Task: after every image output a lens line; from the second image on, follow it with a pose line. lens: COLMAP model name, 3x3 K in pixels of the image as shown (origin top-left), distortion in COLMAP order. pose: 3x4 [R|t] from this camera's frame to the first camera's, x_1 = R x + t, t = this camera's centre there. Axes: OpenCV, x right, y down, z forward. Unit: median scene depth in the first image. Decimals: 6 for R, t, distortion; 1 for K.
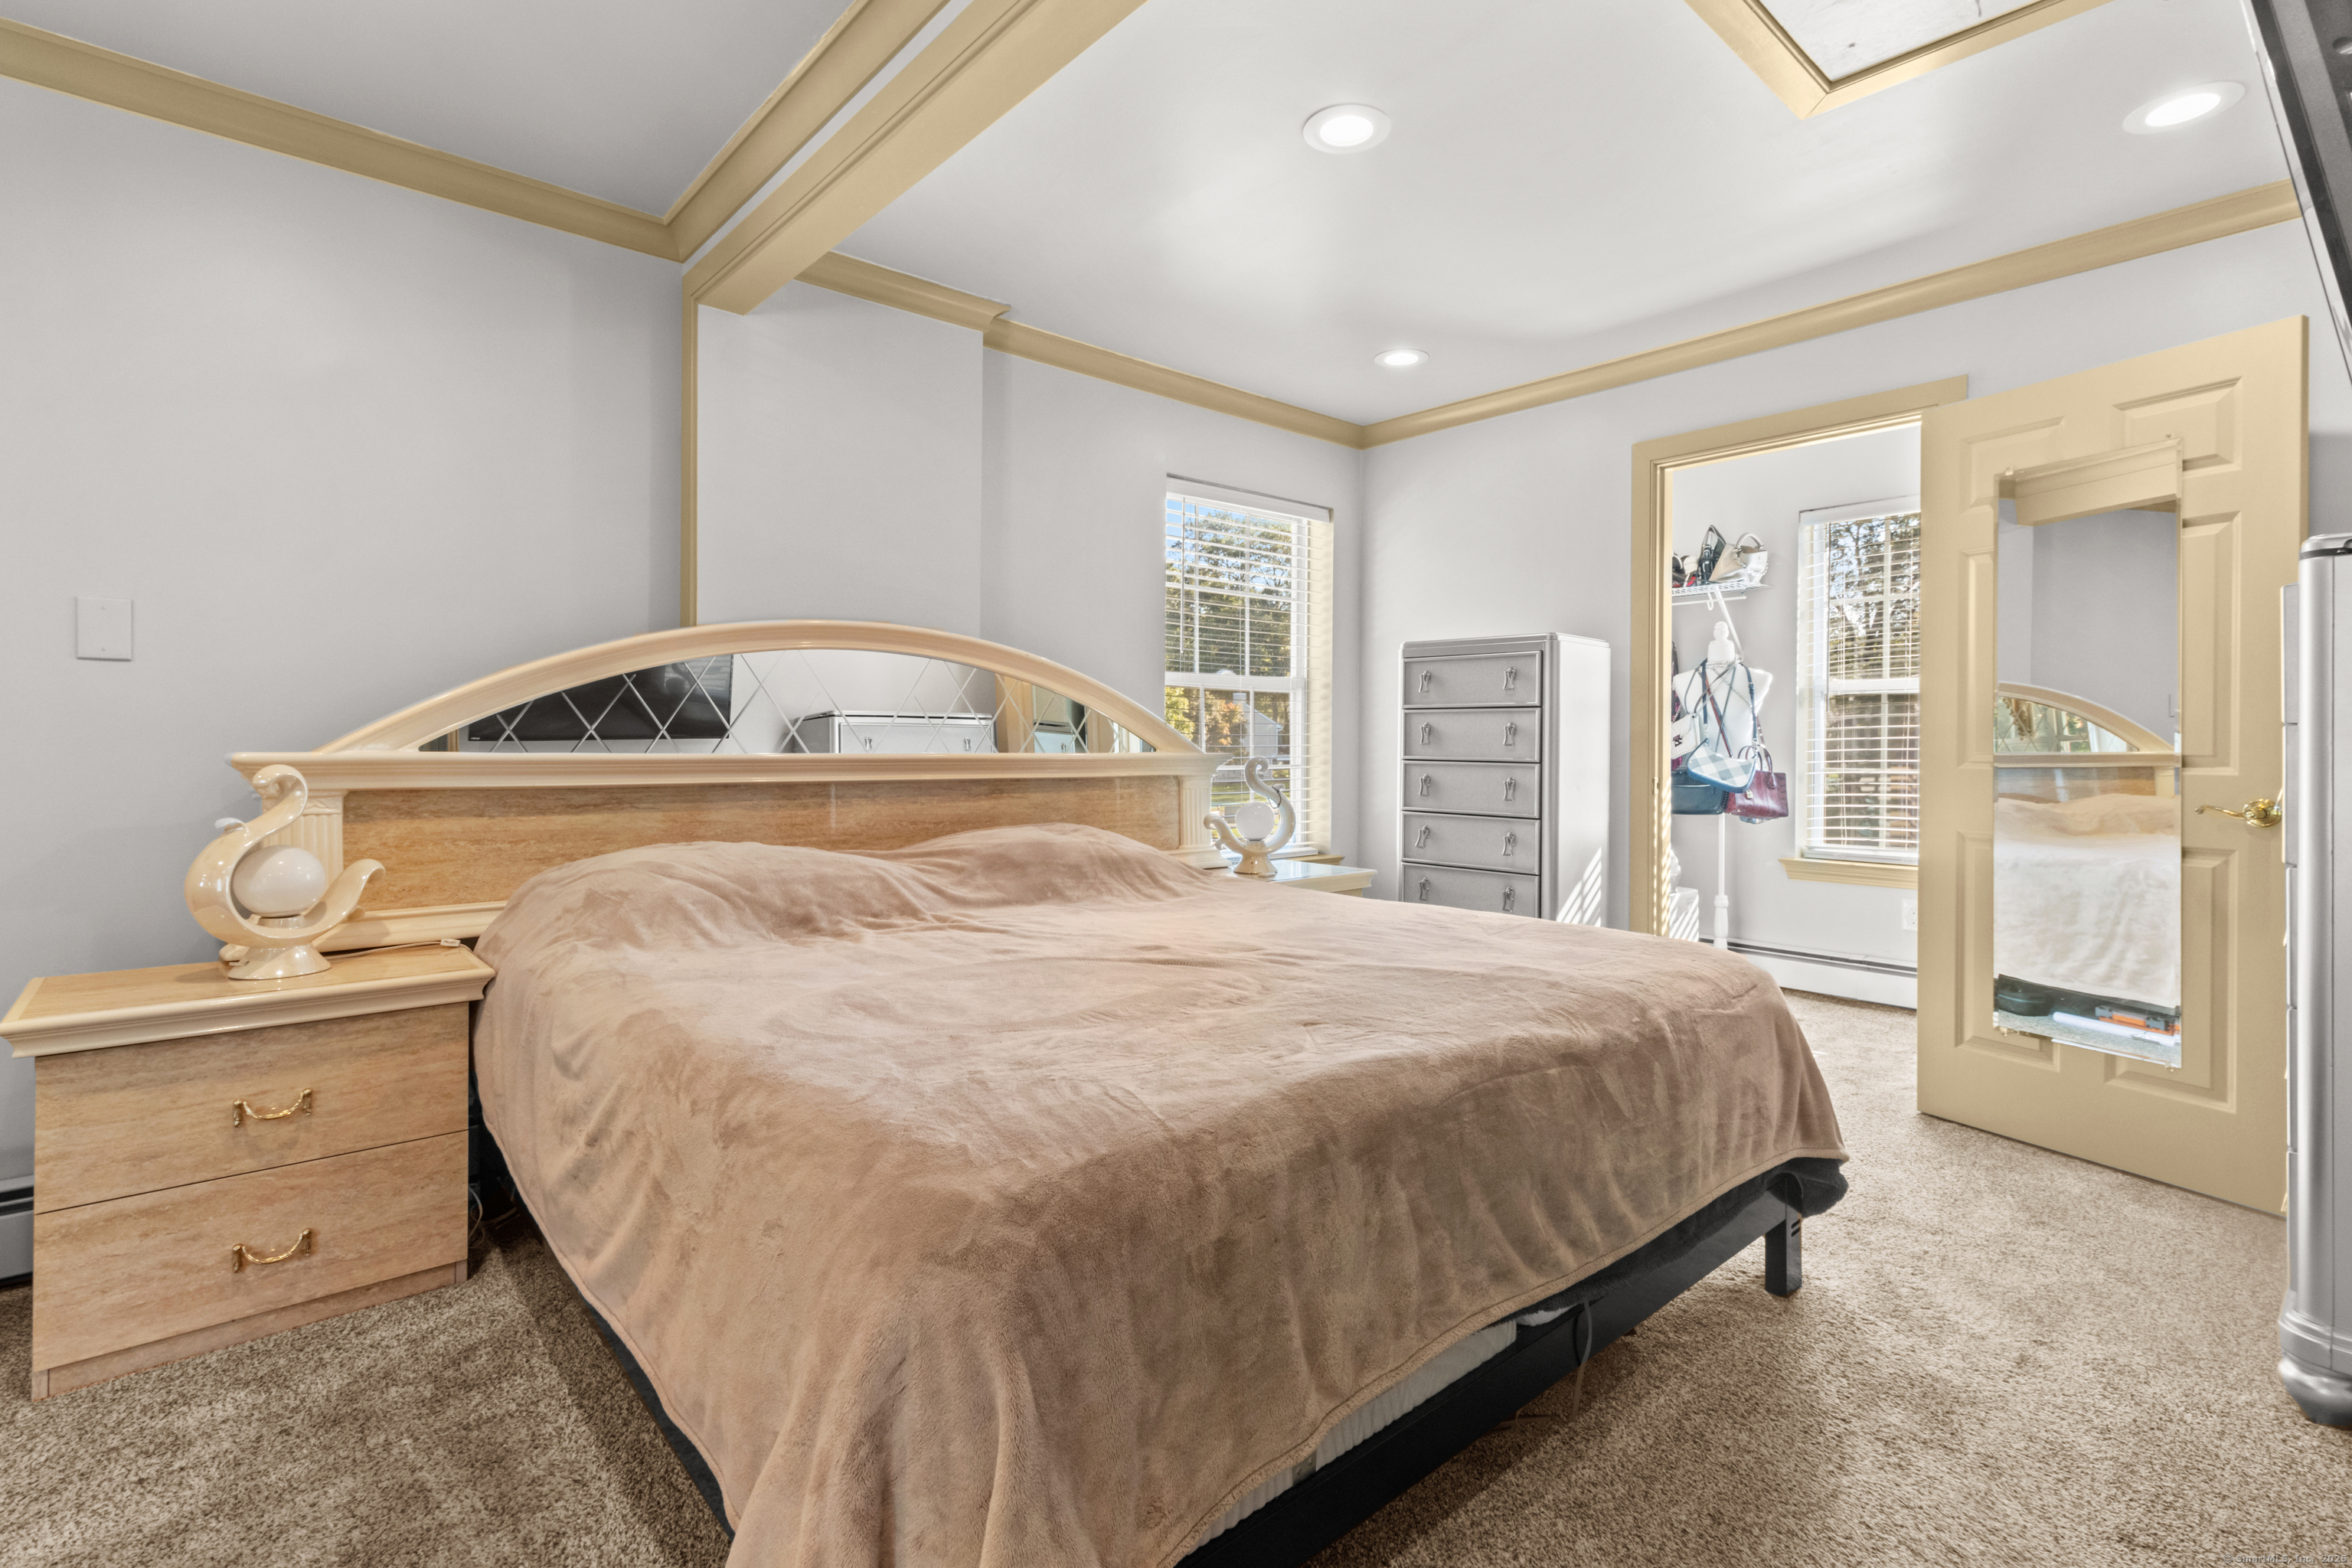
lens RADIAL K [[1093.0, 0, 1176.4], [0, 1093.0, 730.4], [0, 0, 1]] dist [0.003453, 0.000345]
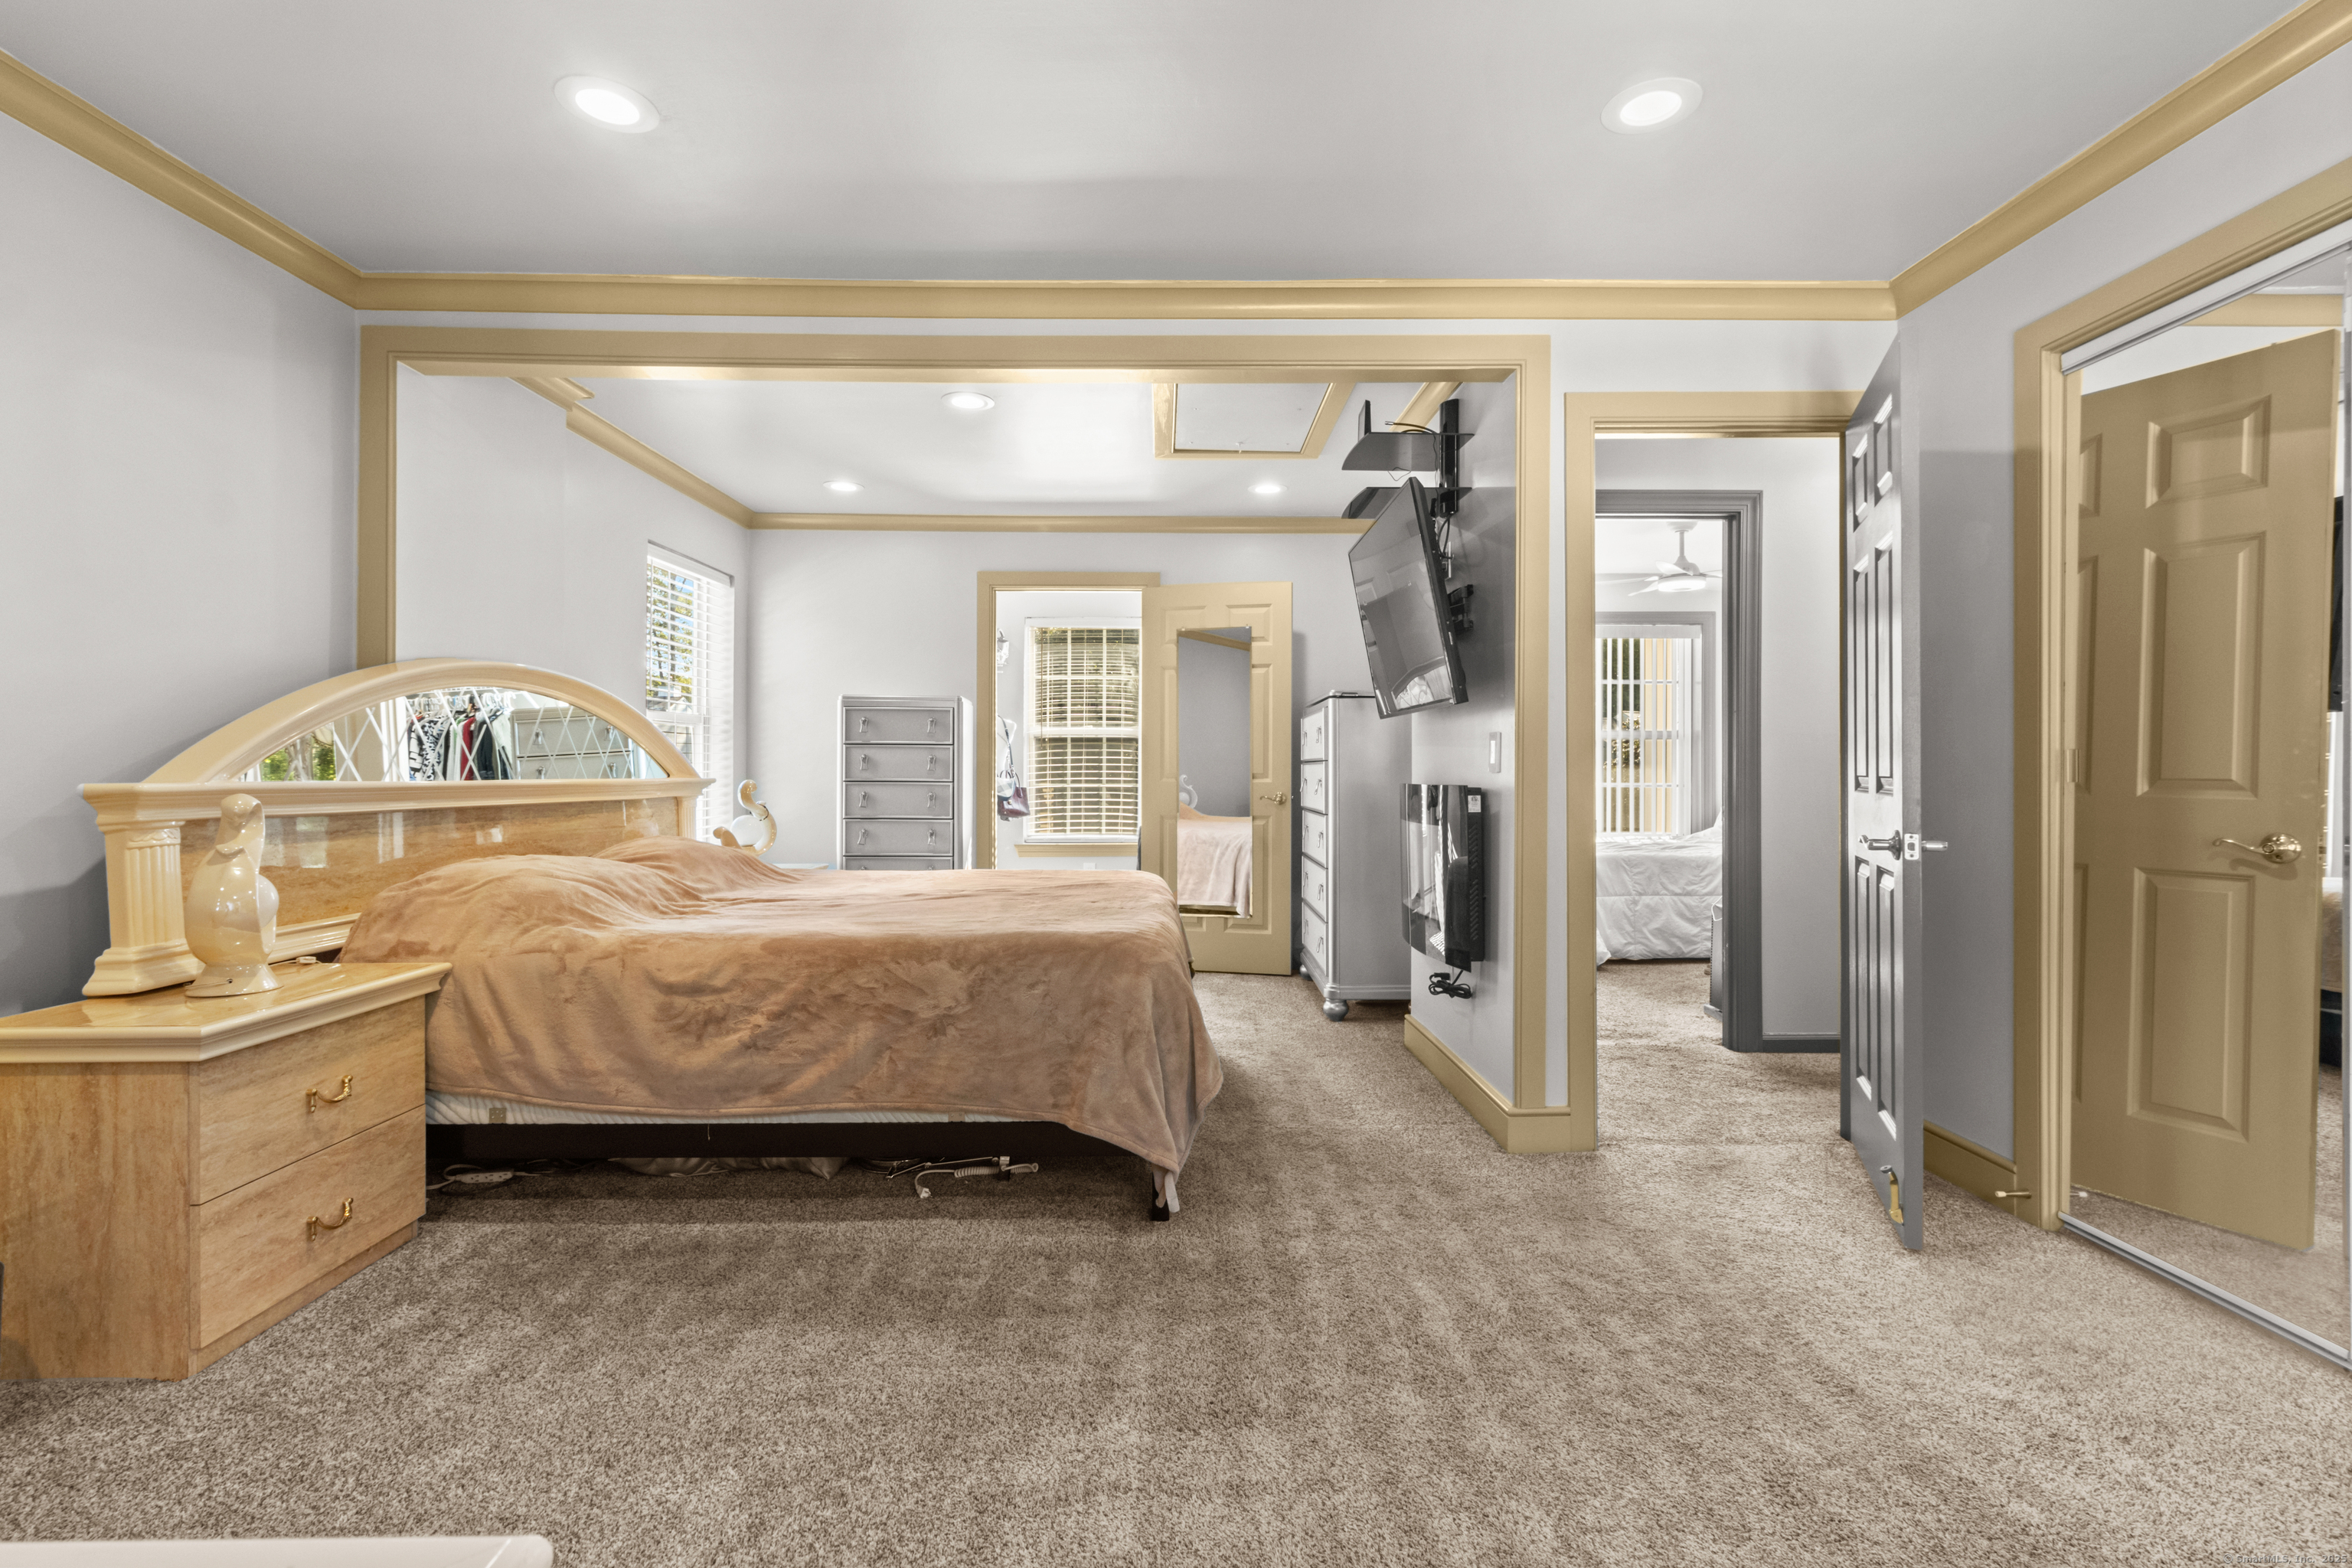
lens RADIAL K [[1095.0, 0, 1176.4], [0, 1095.0, 745.9], [0, 0, 1]] dist [0.003670, 0.000262]
pose [[0.653475, 0.012349, 0.756847, -1.010400], [-0.005426, 0.999918, -0.011629, -0.007065], [-0.756928, 0.003493, 0.653489, -0.369304]]
